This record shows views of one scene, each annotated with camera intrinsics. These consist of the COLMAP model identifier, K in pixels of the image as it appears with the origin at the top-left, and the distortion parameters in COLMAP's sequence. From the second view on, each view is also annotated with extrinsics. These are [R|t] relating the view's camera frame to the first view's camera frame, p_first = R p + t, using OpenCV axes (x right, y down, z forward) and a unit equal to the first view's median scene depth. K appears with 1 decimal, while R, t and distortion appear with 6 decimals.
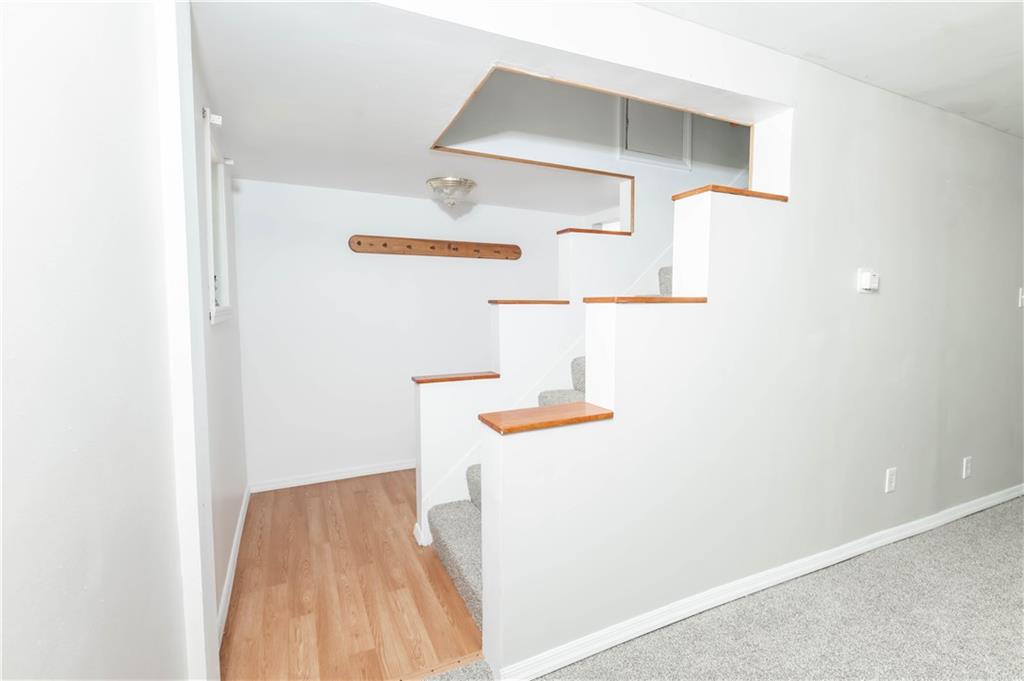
lens RADIAL K [[456.7, 0, 511.2], [0, 456.7, 337.1], [0, 0, 1]] dist [0.000067, -0.000528]
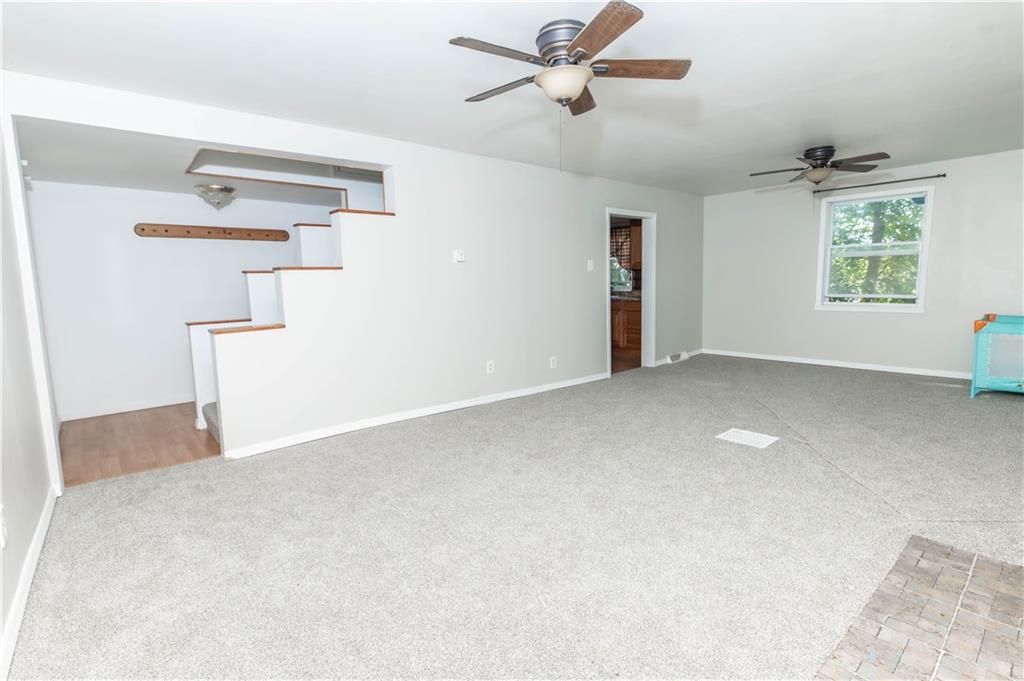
lens RADIAL K [[481.3, 0, 511.1], [0, 481.3, 339.2], [0, 0, 1]] dist [-0.001306, -0.000328]
pose [[0.962262, -0.050250, 0.267445, 0.320925], [0.036442, 0.997746, 0.056348, 0.075504], [-0.269674, -0.044475, 0.961924, -0.677186]]
